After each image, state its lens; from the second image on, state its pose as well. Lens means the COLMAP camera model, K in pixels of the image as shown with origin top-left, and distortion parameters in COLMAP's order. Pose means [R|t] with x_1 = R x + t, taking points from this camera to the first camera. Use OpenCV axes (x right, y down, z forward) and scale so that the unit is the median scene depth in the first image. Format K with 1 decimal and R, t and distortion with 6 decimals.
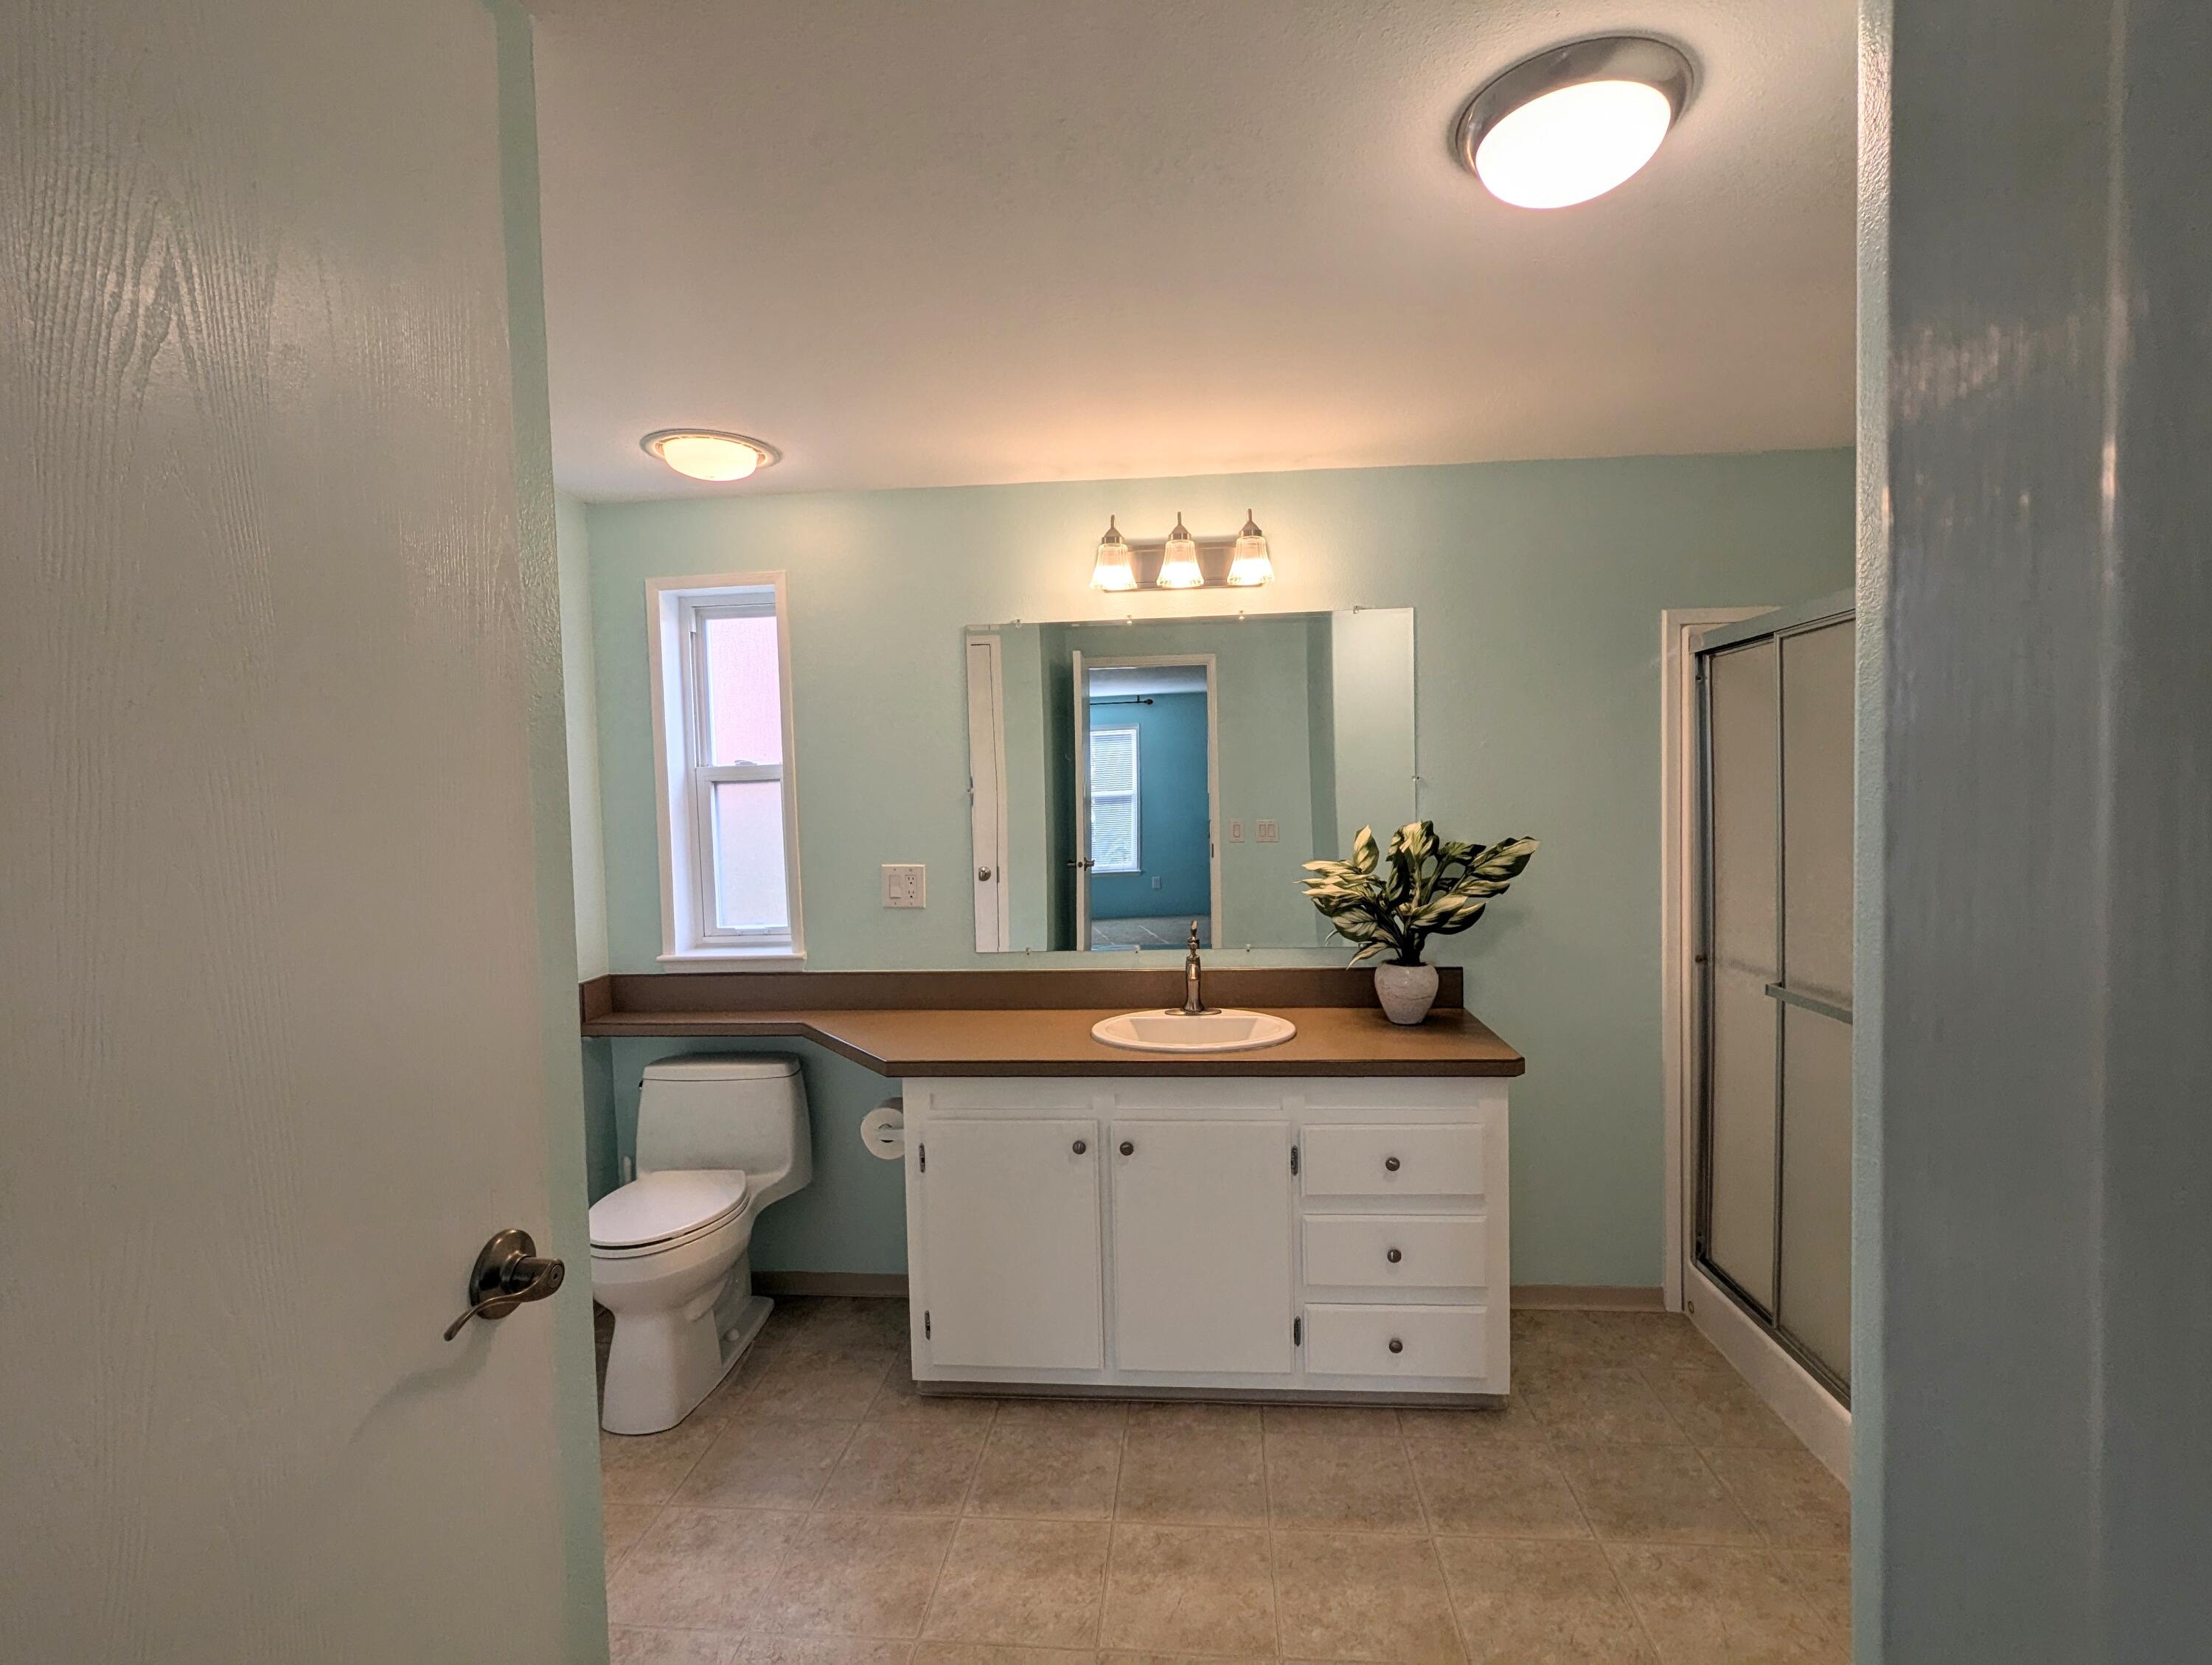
lens RADIAL K [[1048.5, 0, 1113.3], [0, 1048.5, 847.4], [0, 0, 1]] dist [0.003902, -0.000321]
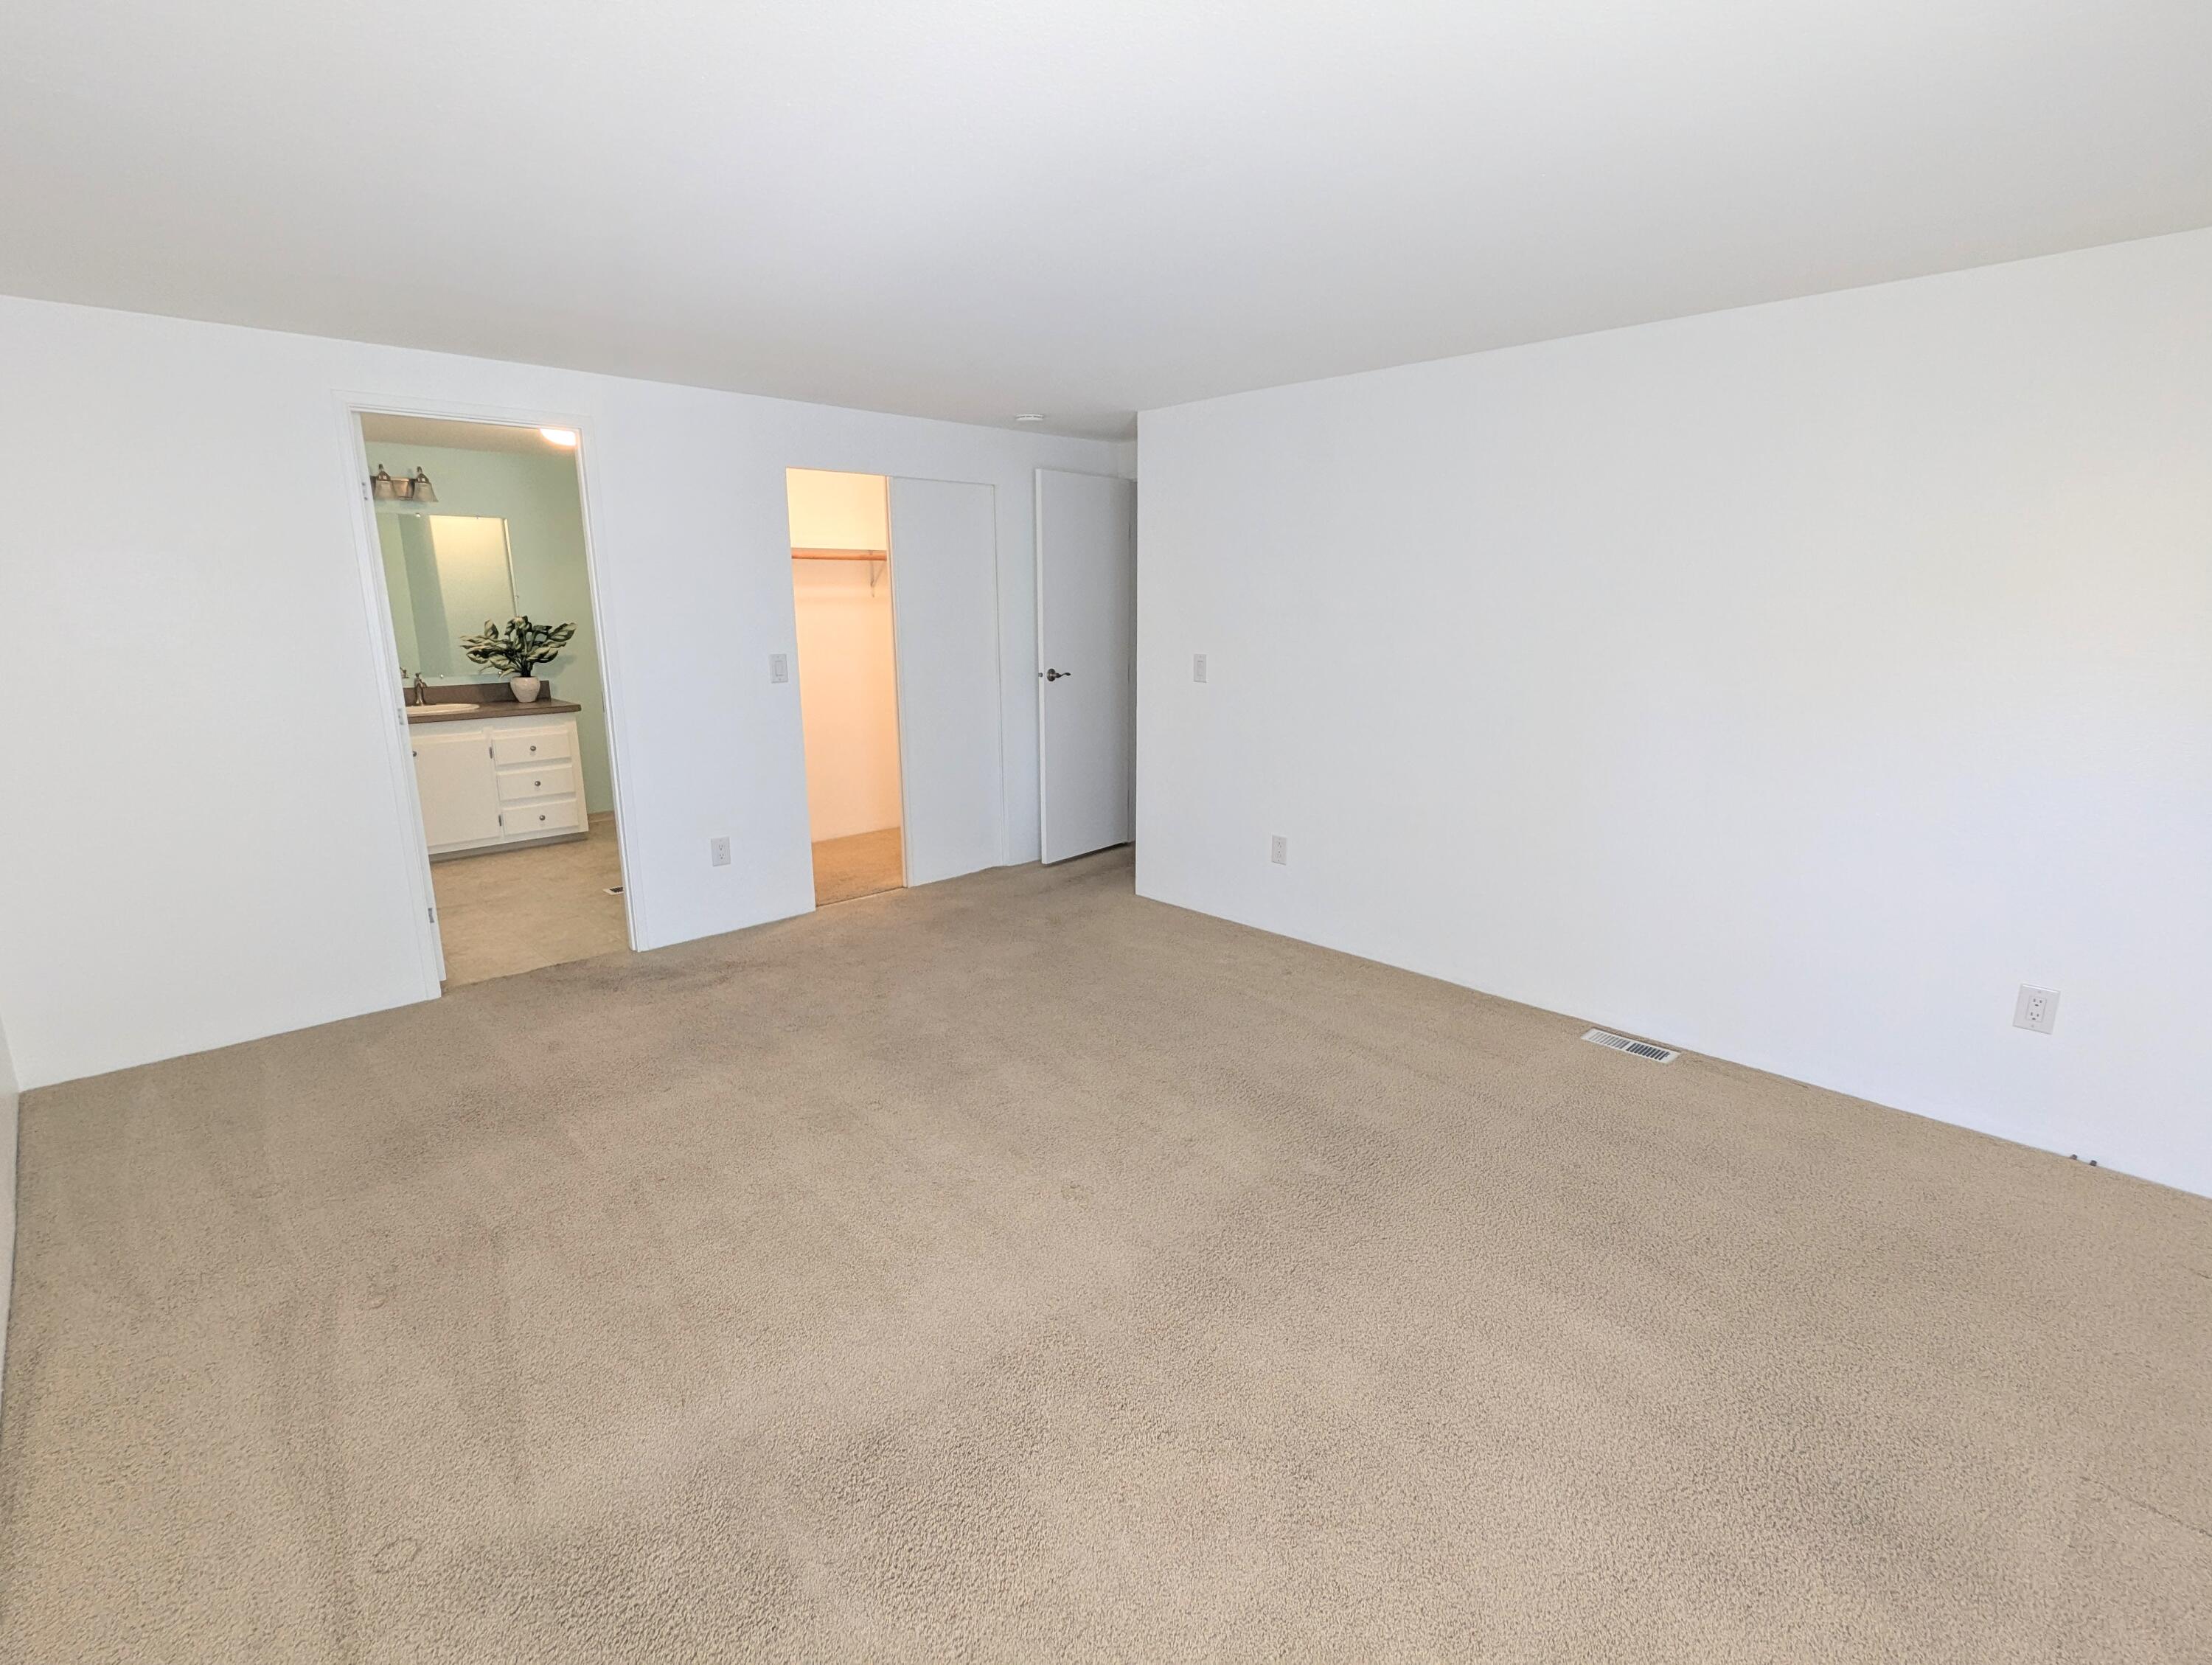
lens RADIAL K [[1040.2, 0, 1118.5], [0, 1040.2, 845.3], [0, 0, 1]] dist [-0.003824, 0.003109]
pose [[0.656274, -0.157558, 0.737889, -0.657830], [-0.000633, 0.977839, 0.209357, -0.010822], [-0.754523, -0.137863, 0.641630, -1.633893]]
